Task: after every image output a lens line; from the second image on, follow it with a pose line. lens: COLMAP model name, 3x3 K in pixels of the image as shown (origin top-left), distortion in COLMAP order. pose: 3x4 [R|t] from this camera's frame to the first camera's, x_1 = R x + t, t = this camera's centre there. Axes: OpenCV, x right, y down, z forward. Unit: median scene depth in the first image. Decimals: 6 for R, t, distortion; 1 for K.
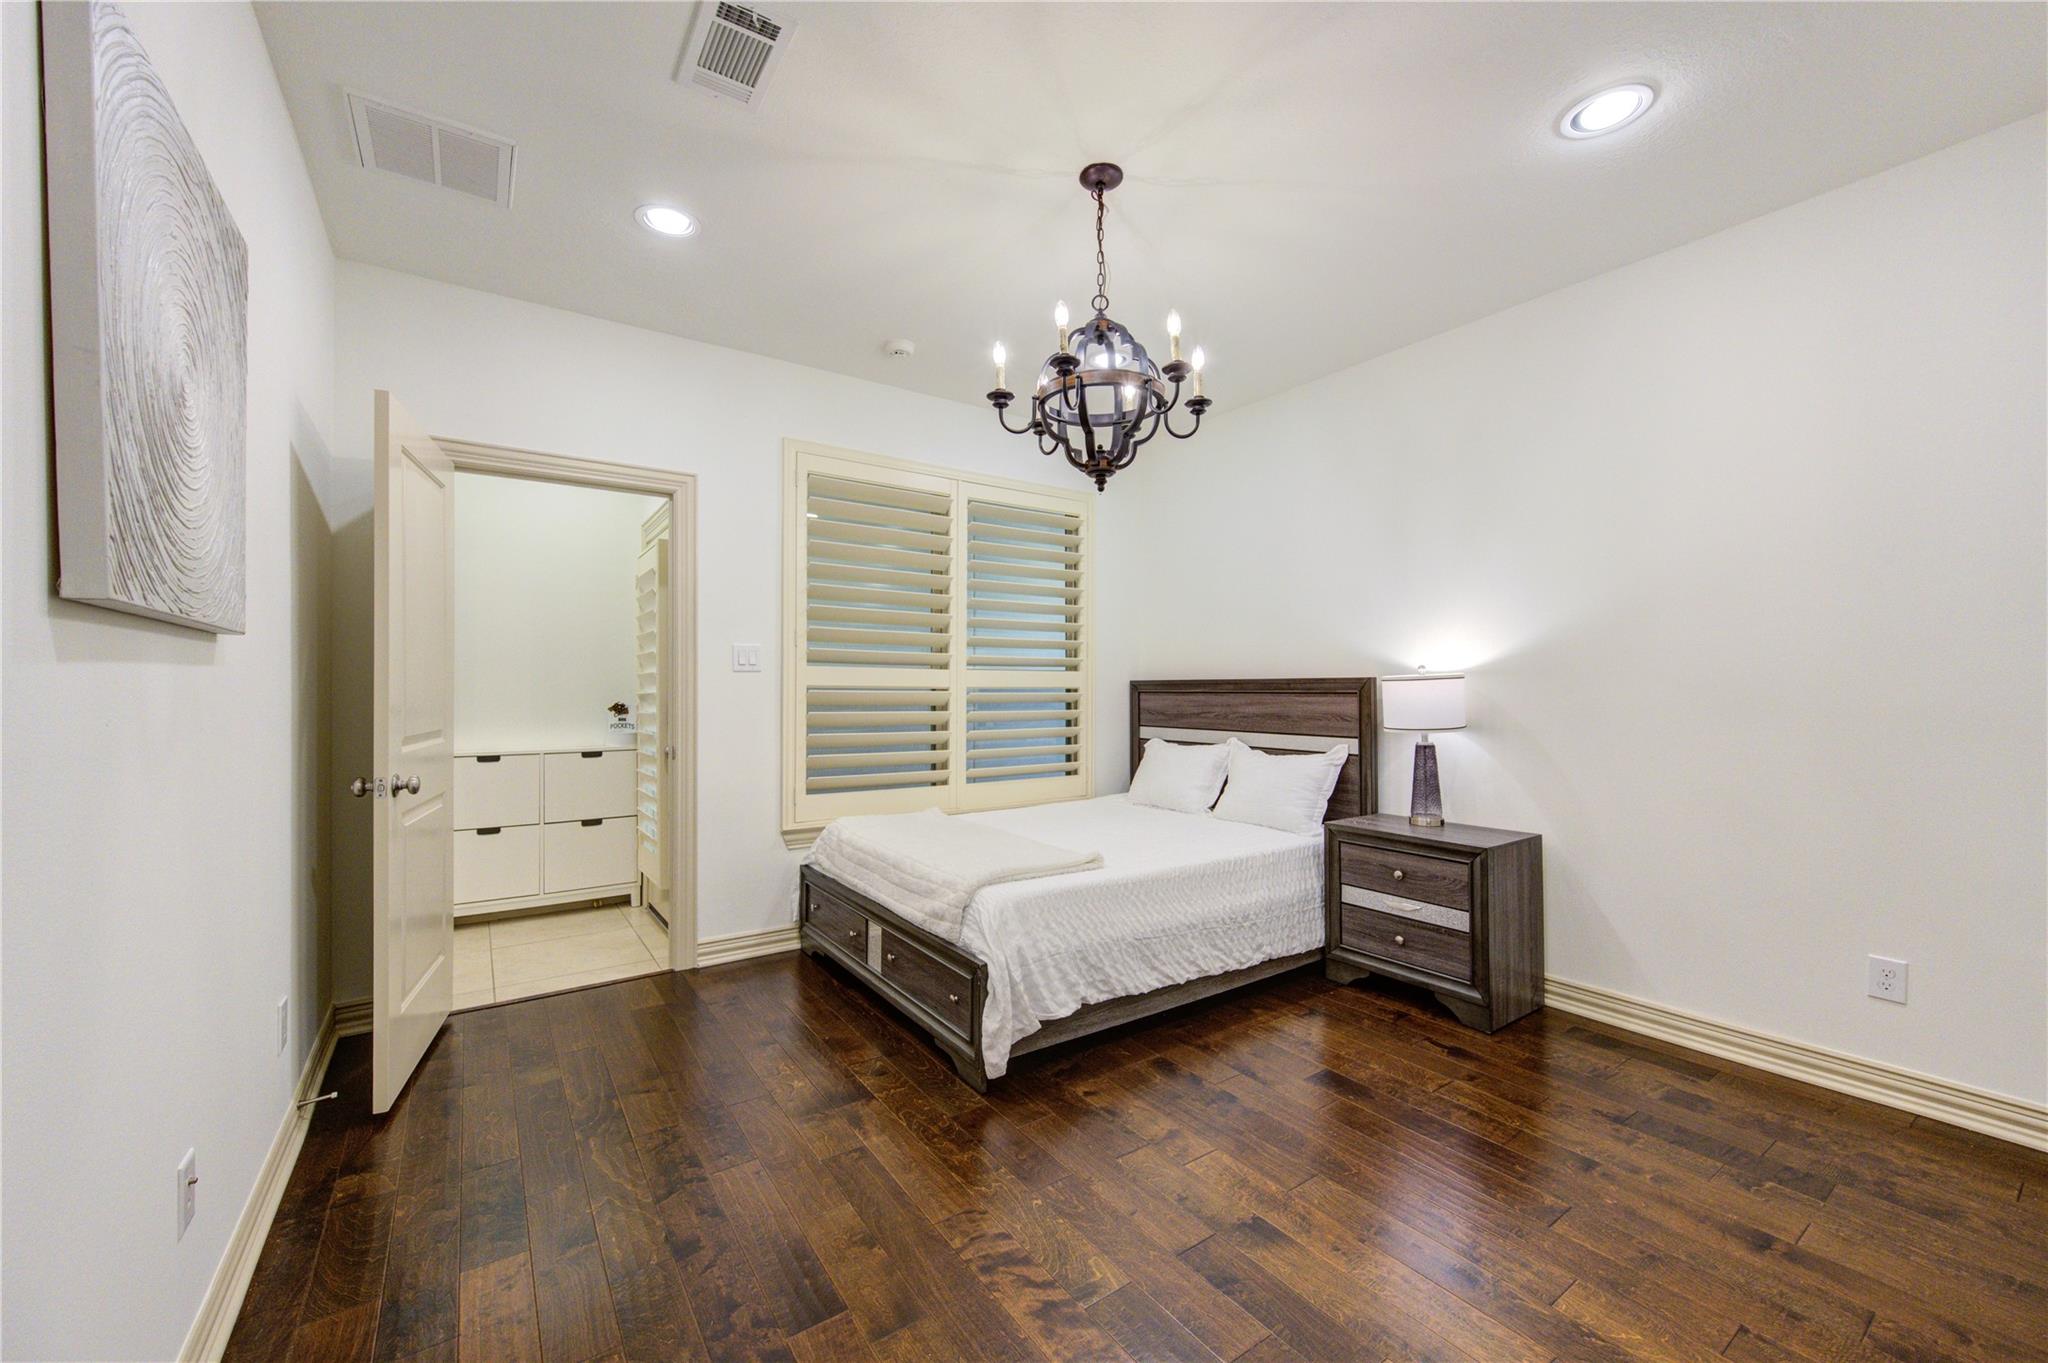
lens RADIAL K [[799.8, 0, 1023.5], [0, 799.8, 684.4], [0, 0, 1]] dist [0.002138, -0.000541]
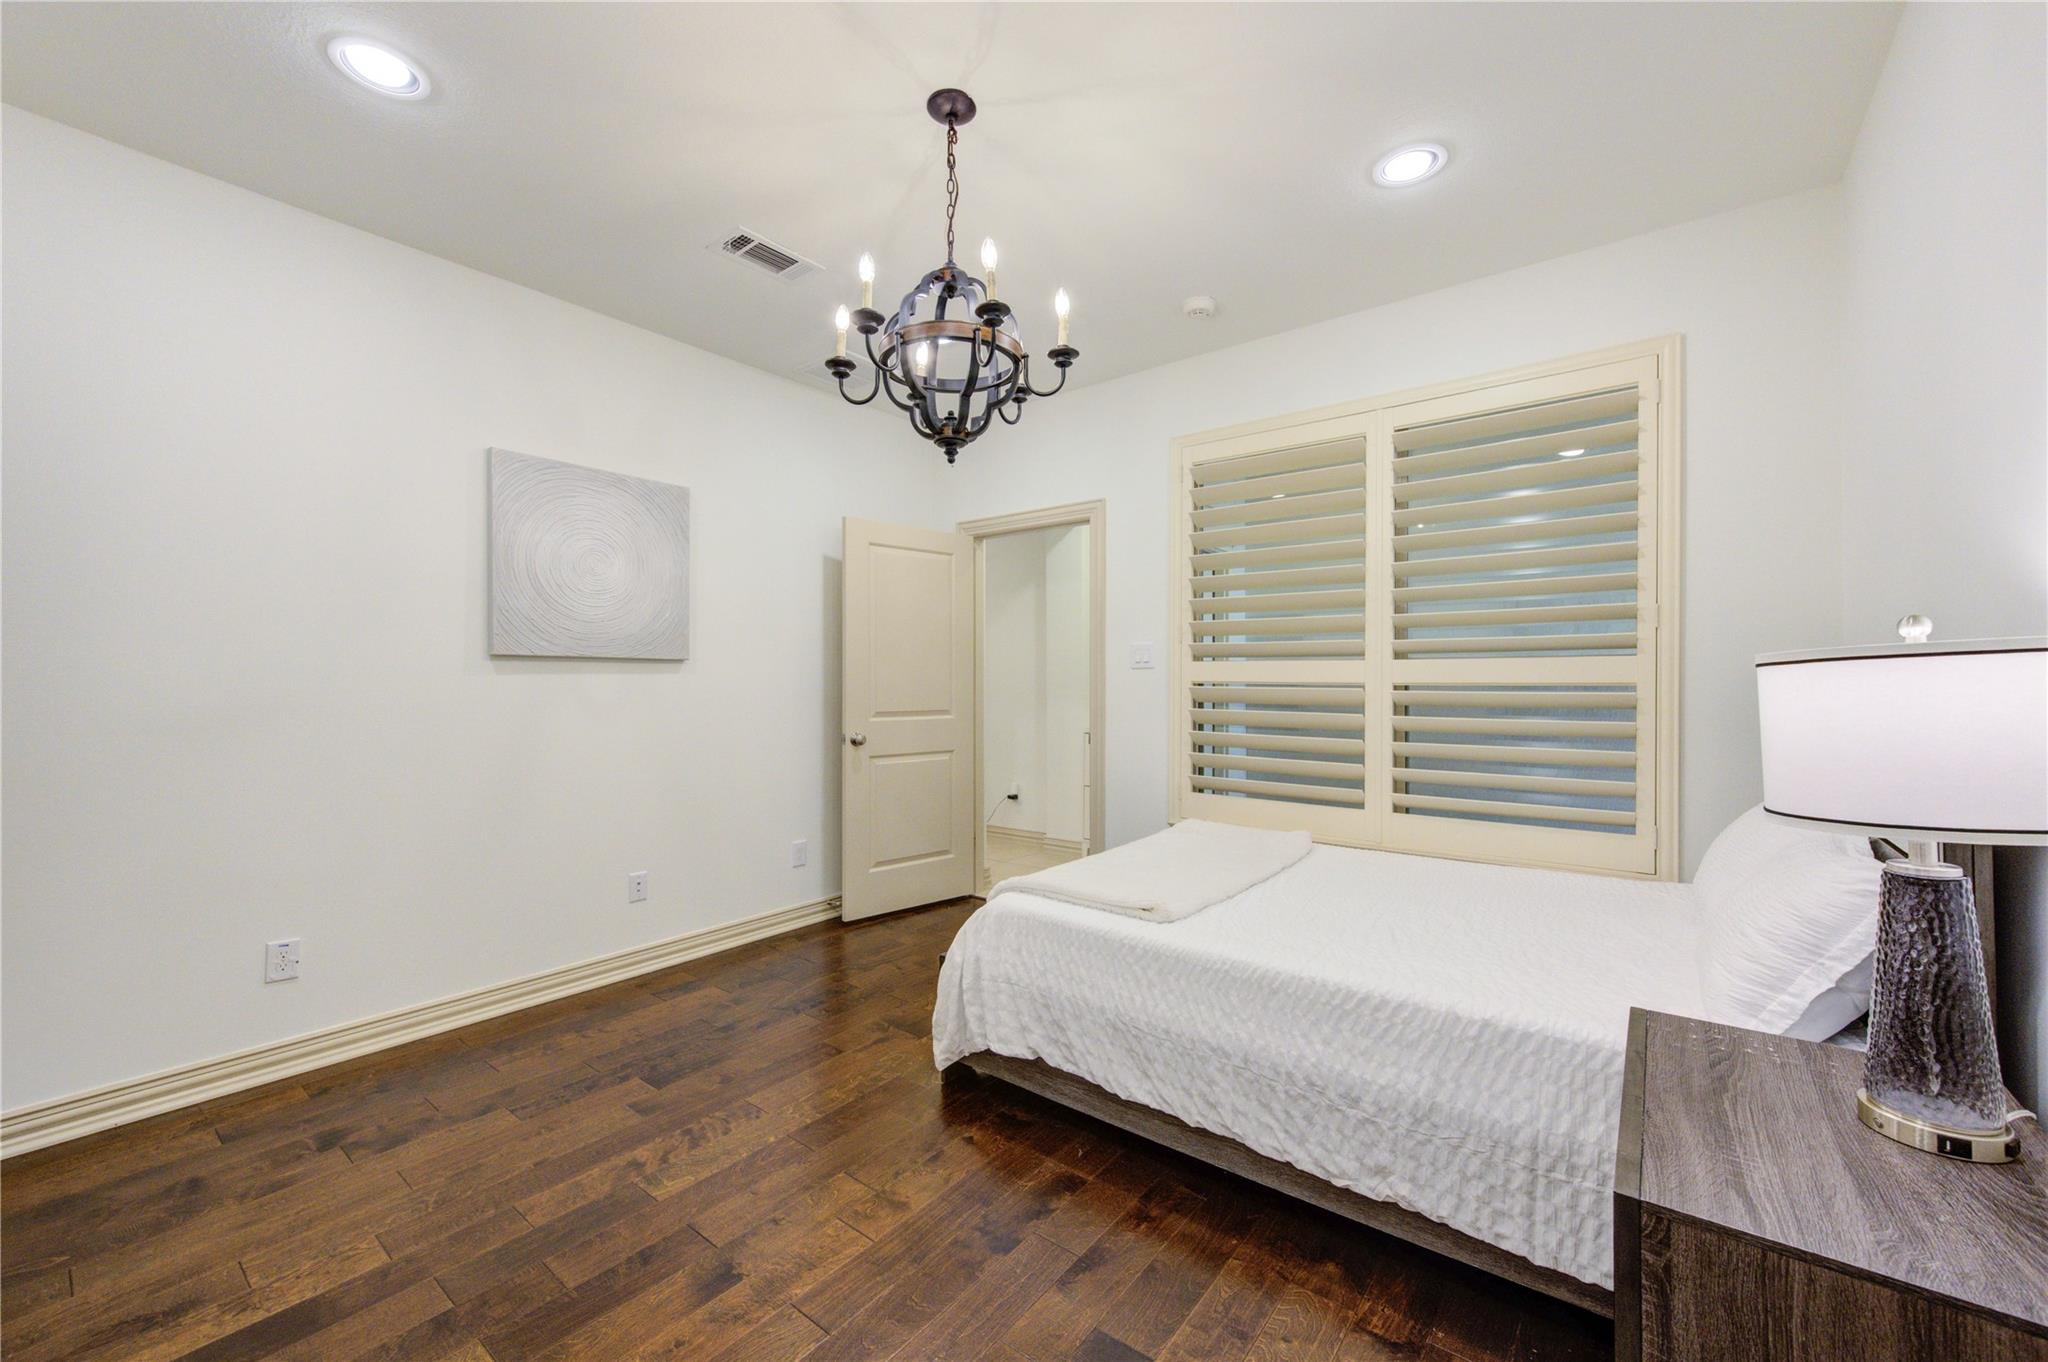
lens RADIAL K [[799.8, 0, 1023.5], [0, 799.8, 683.9], [0, 0, 1]] dist [0.002138, -0.000541]
pose [[0.302455, 0.002644, -0.953160, 0.786583], [0.001509, 0.999994, 0.003253, 0.001209], [0.953163, -0.002422, 0.302449, 0.656734]]
